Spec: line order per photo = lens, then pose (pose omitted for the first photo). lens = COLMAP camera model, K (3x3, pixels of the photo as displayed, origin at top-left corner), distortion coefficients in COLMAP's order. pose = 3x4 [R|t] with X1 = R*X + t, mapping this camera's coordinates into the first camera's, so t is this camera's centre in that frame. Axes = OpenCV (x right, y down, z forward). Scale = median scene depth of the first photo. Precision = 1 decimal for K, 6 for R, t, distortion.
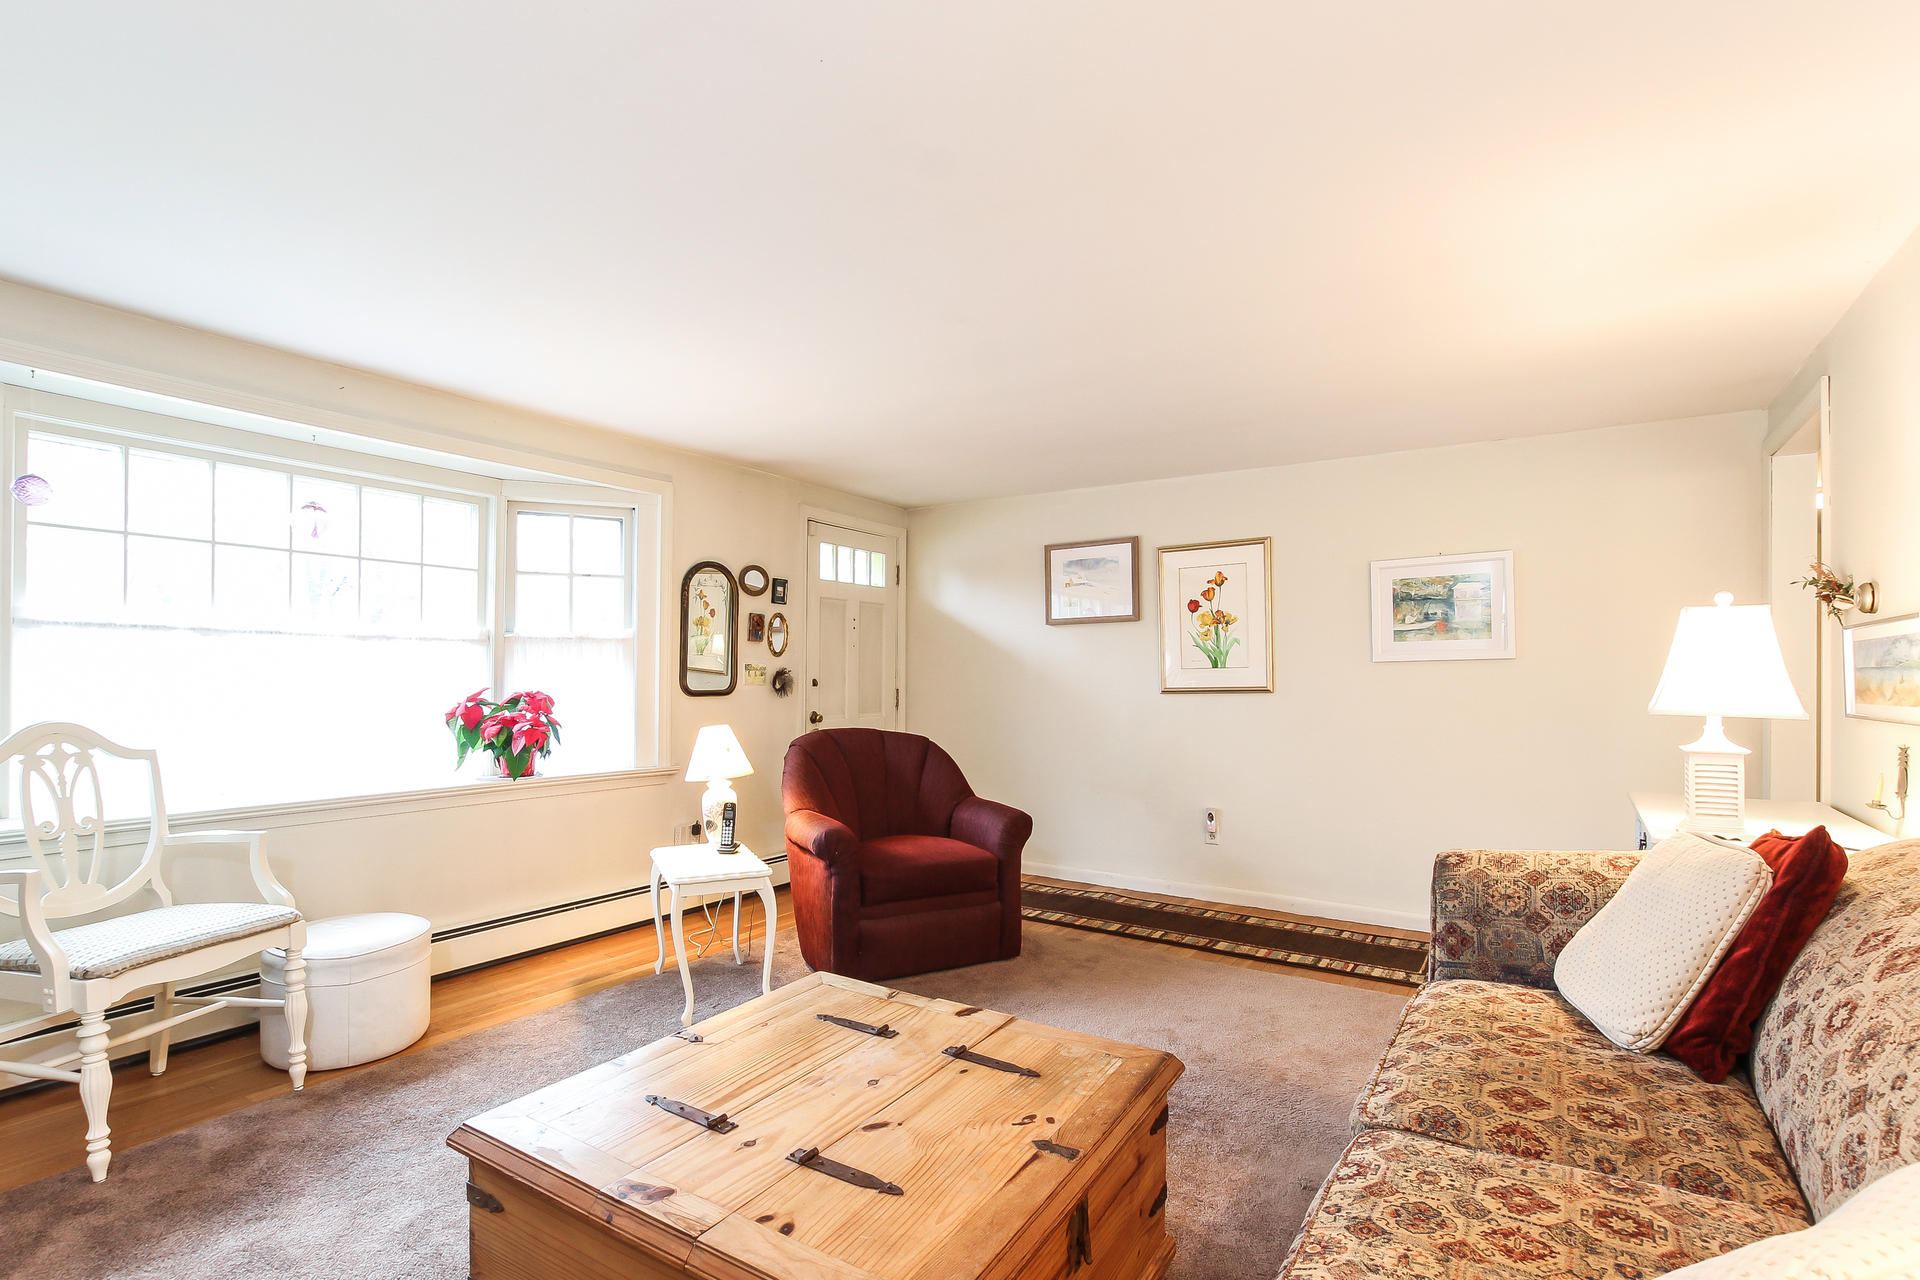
lens RADIAL K [[915.8, 0, 959.2], [0, 915.8, 665.9], [0, 0, 1]] dist [-0.023746, 0.001589]
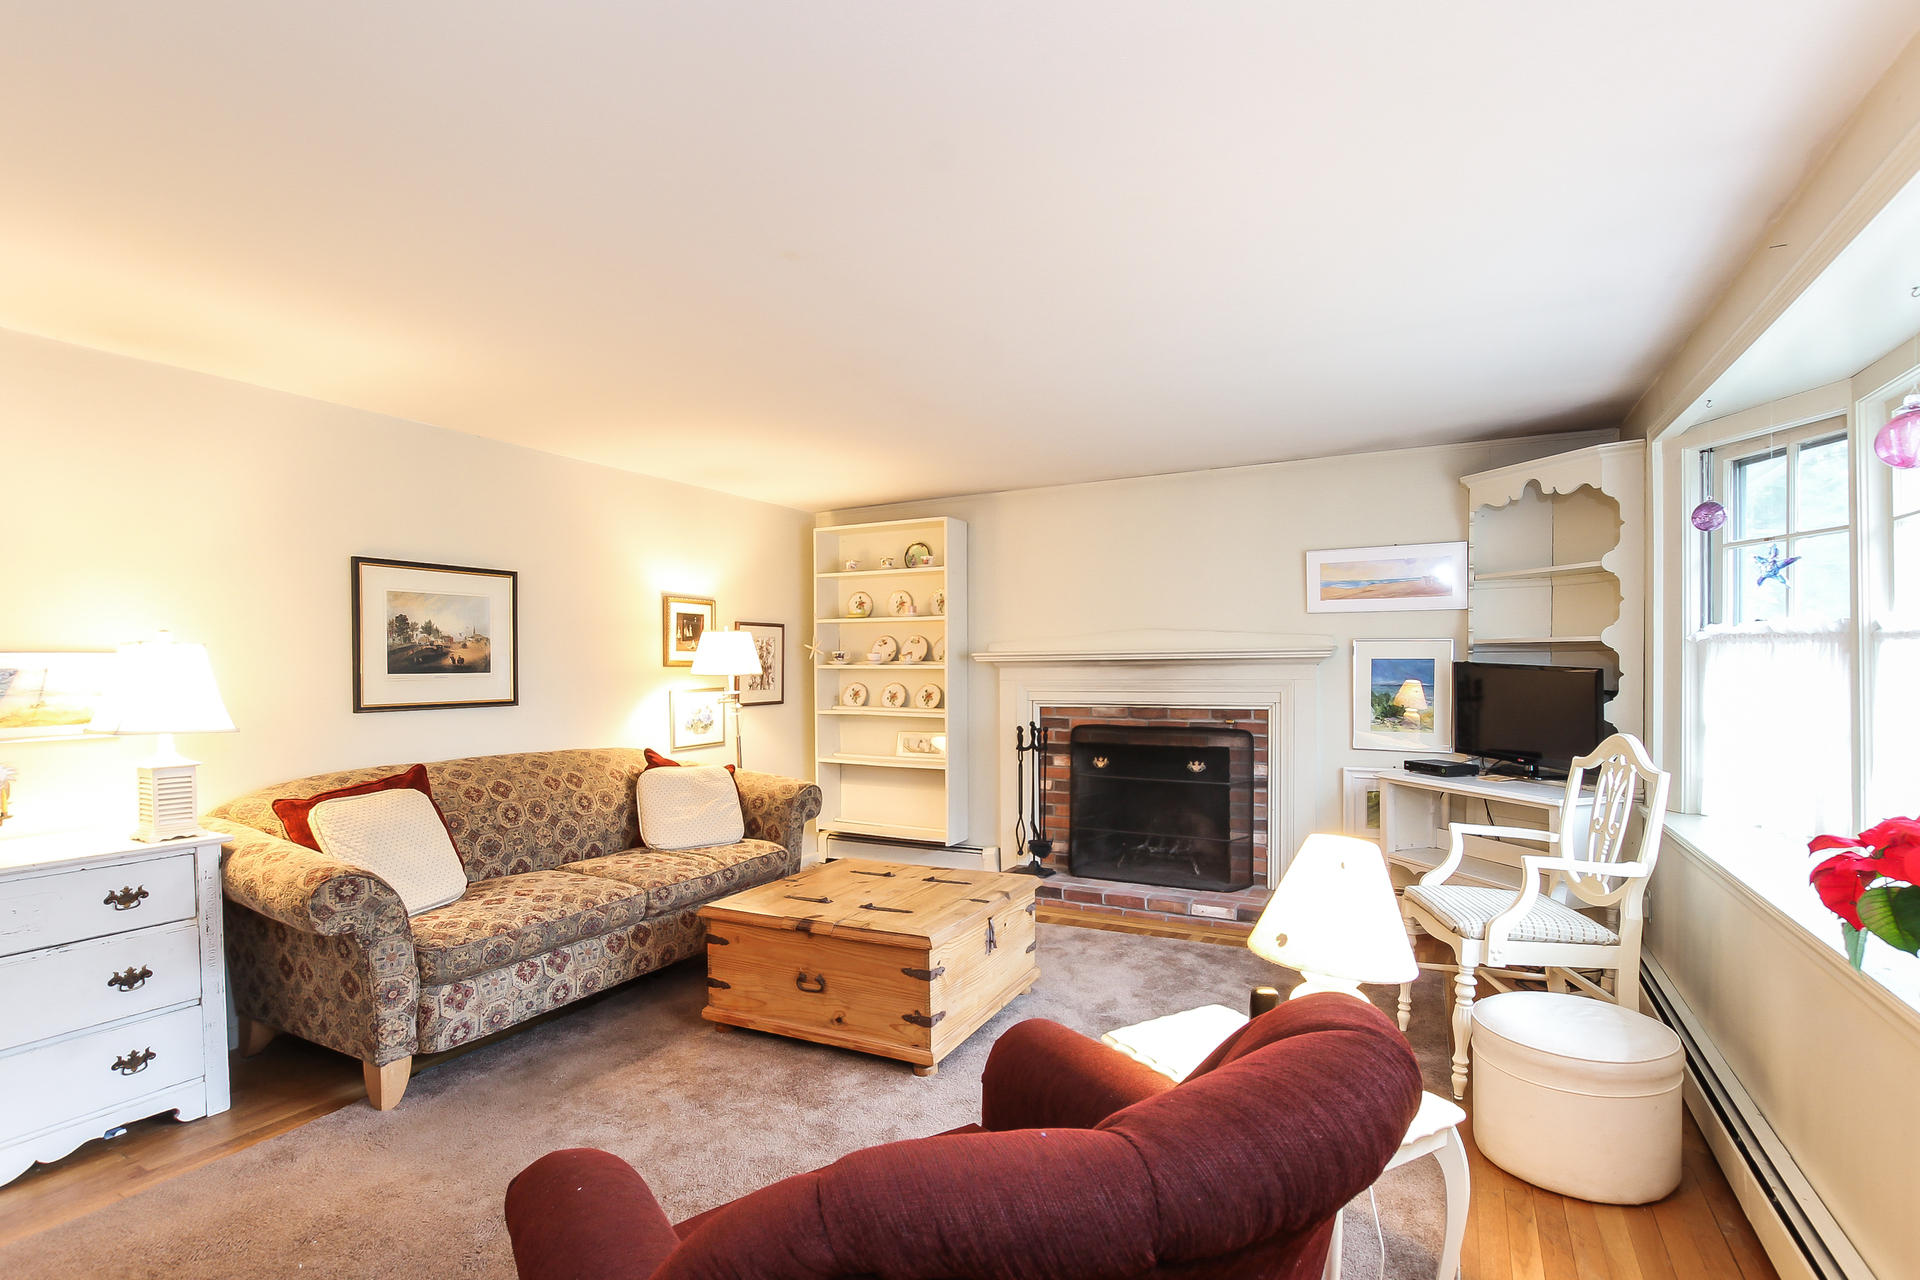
lens RADIAL K [[915.8, 0, 959.2], [0, 915.8, 665.9], [0, 0, 1]] dist [-0.023746, 0.001589]
pose [[-0.997900, 0.004914, -0.064590, -0.115109], [0.005566, 0.999935, -0.009918, -0.019558], [0.064537, -0.010256, -0.997863, 2.141986]]
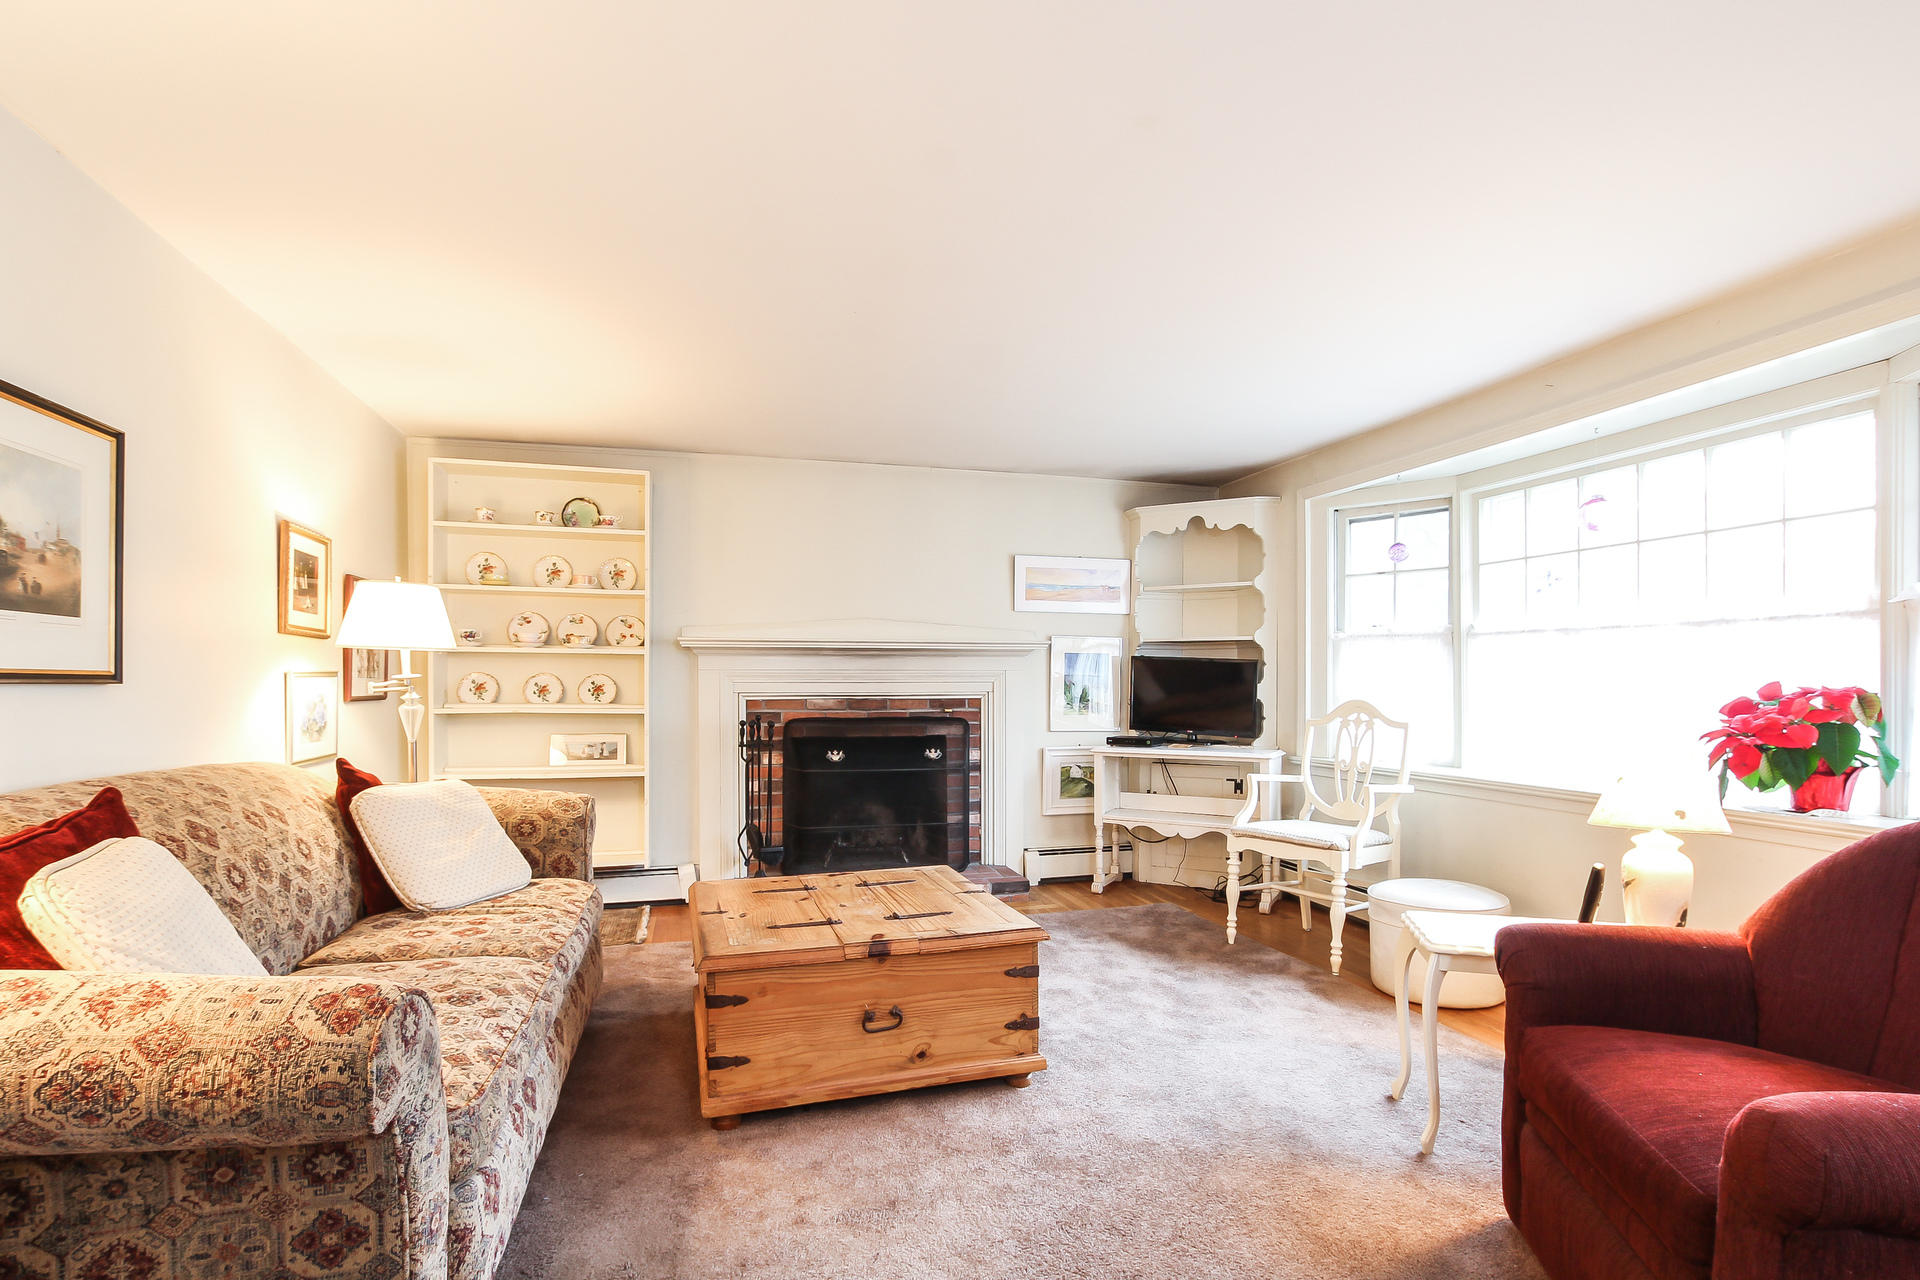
lens RADIAL K [[905.8, 0, 949.0], [0, 905.8, 682.2], [0, 0, 1]] dist [-0.017231, 0.000580]
pose [[-0.676475, -0.005489, -0.736445, 0.700719], [0.006032, 0.999897, -0.012993, 0.048327], [0.736441, -0.013232, -0.676373, 1.590166]]
